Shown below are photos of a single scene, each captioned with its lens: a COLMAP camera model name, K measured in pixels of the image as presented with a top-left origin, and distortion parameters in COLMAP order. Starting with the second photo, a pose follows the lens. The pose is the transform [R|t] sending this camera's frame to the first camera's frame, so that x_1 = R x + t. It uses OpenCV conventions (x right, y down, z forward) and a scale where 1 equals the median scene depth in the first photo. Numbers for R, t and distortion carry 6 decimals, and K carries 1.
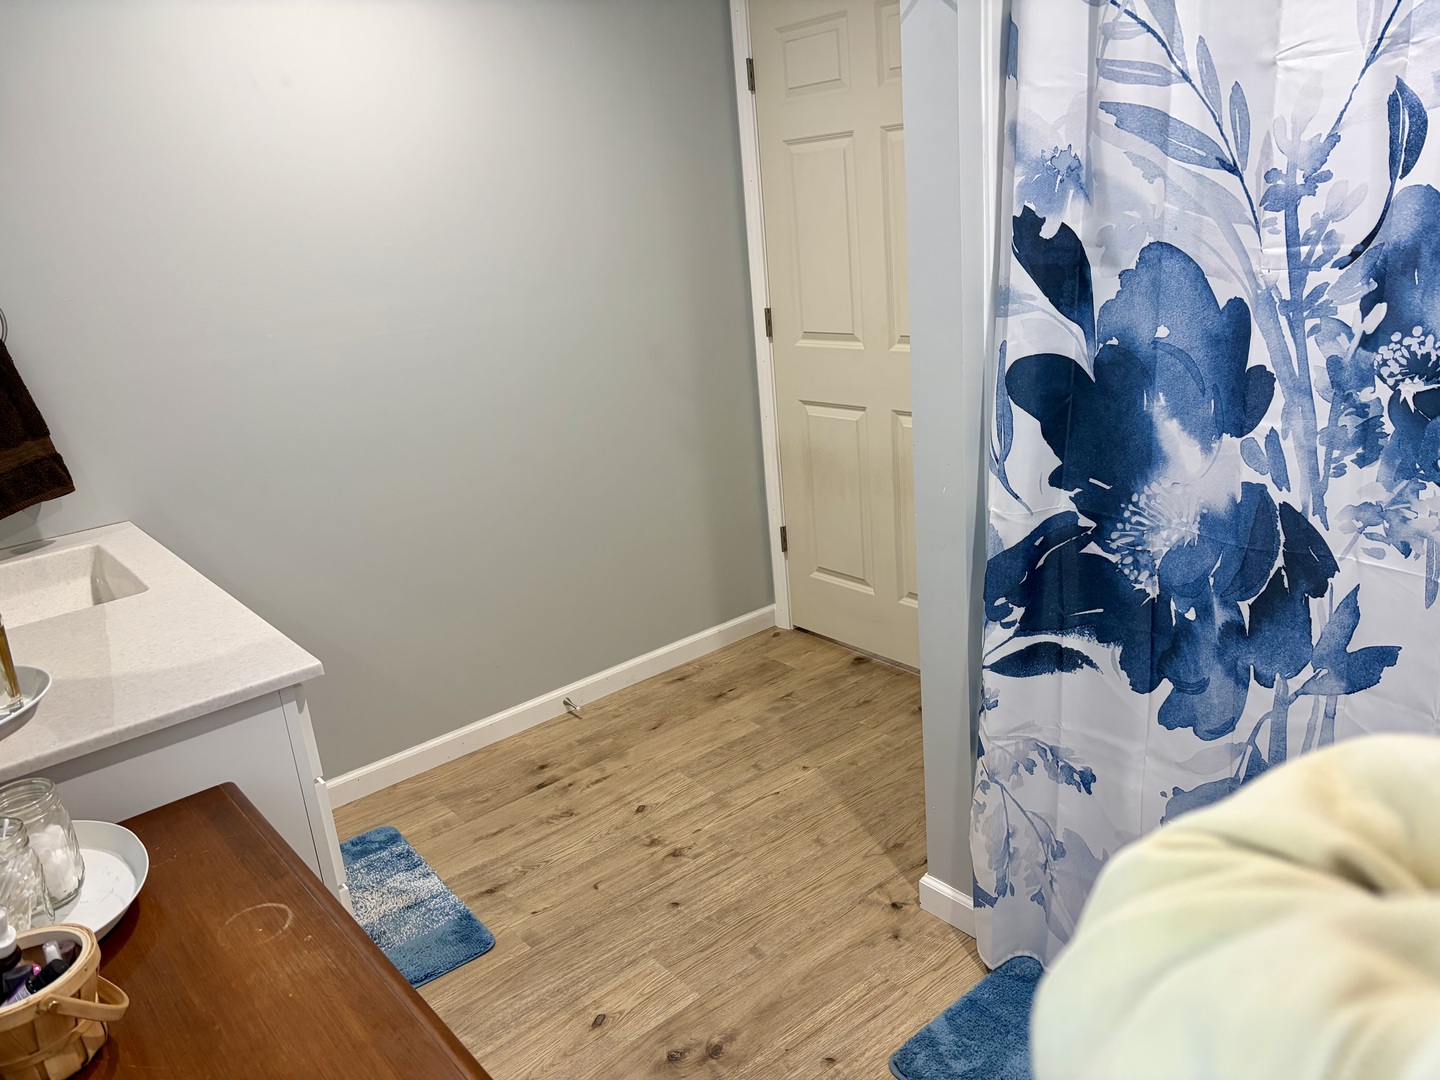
lens RADIAL K [[1087.6, 0, 718.9], [0, 1087.6, 530.7], [0, 0, 1]] dist [0.055150, -0.060955]
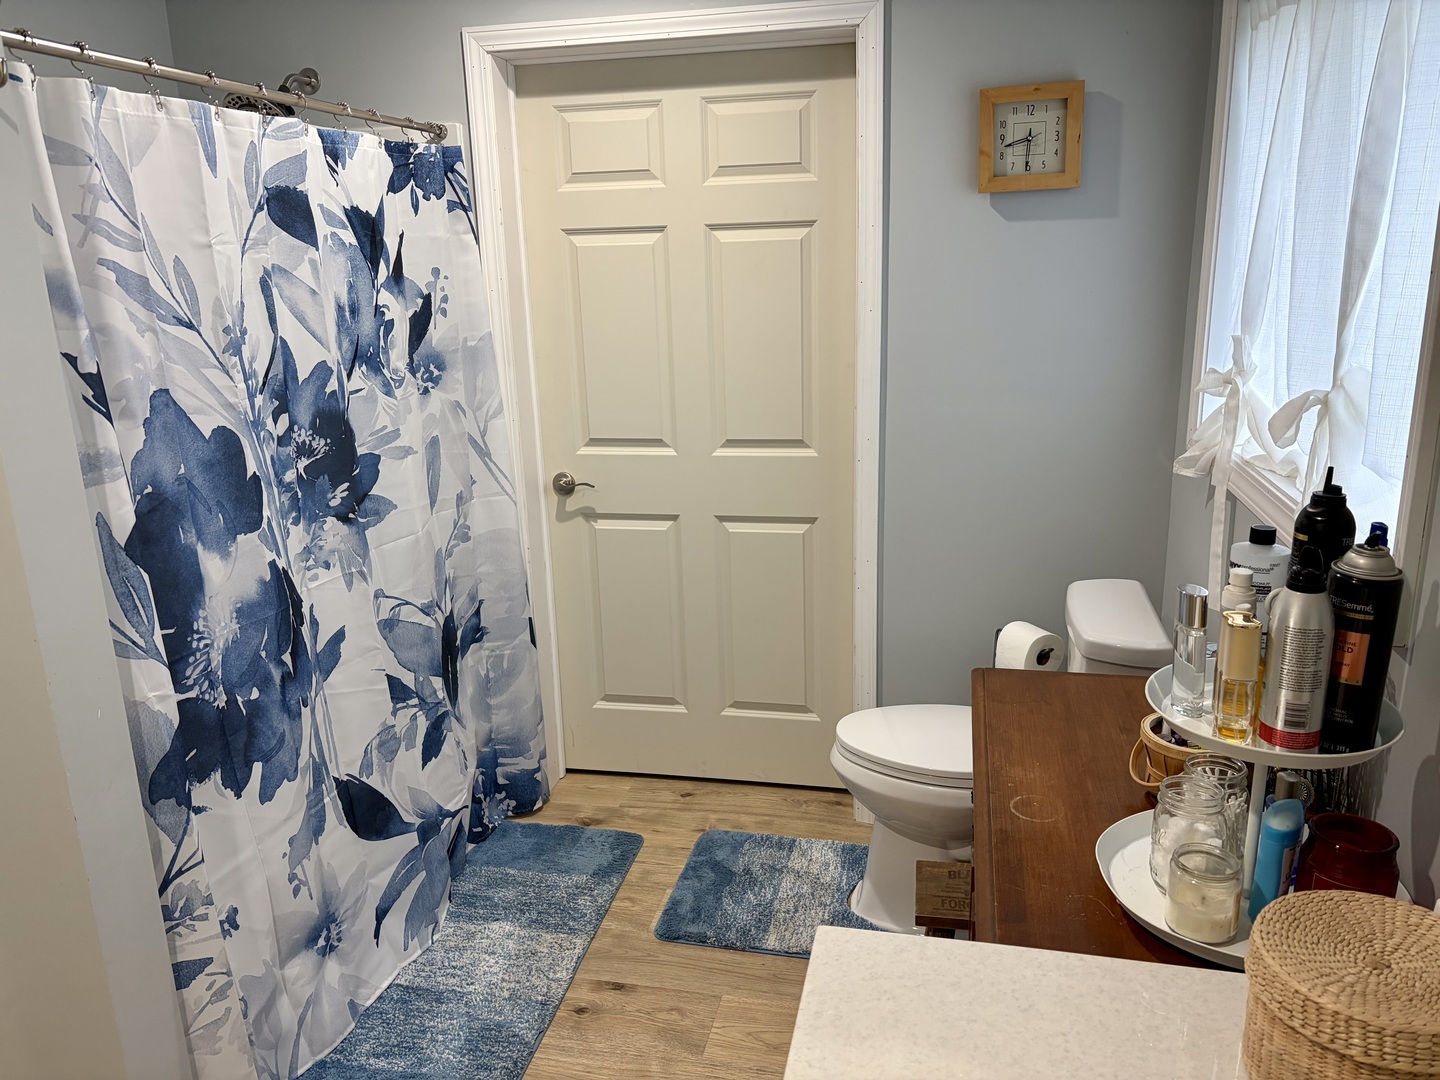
lens RADIAL K [[1087.6, 0, 718.5], [0, 1087.6, 546.6], [0, 0, 1]] dist [0.055150, -0.060955]
pose [[-0.633872, -0.101339, 0.766770, -0.839270], [0.301853, 0.880348, 0.365885, -0.375107], [-0.712103, 0.463377, -0.527439, 1.313675]]
